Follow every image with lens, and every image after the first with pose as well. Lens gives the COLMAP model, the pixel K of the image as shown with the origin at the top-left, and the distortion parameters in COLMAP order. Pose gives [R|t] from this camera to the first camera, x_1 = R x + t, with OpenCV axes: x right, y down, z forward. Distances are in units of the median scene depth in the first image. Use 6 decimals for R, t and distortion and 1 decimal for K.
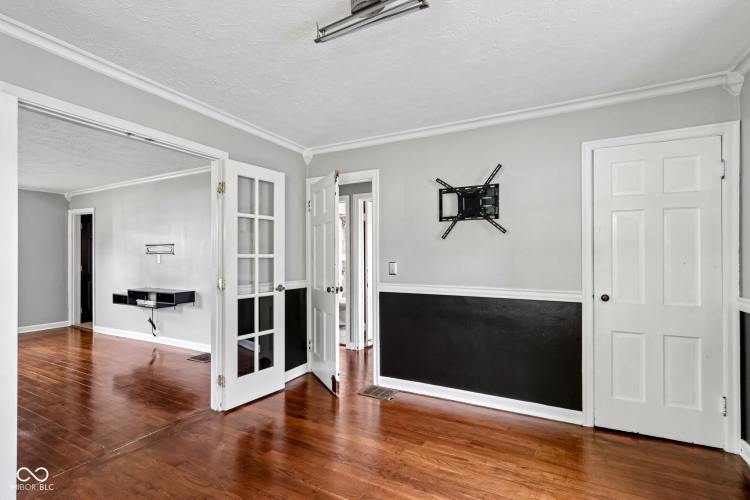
lens RADIAL K [[349.7, 0, 374.3], [0, 349.7, 255.3], [0, 0, 1]] dist [-0.015403, 0.000215]
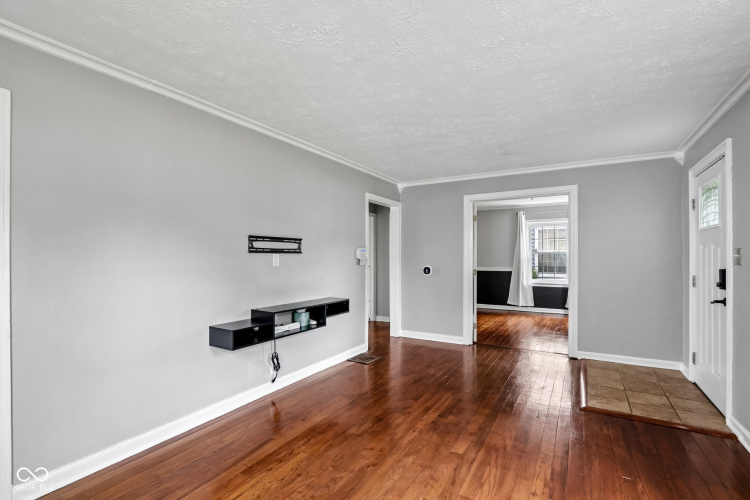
lens RADIAL K [[349.7, 0, 374.3], [0, 349.7, 255.3], [0, 0, 1]] dist [-0.015403, 0.000215]
pose [[0.064626, 0.004239, 0.997901, -1.286709], [-0.002705, 0.999988, -0.004073, 0.003362], [-0.997906, -0.002436, 0.064636, 0.795381]]
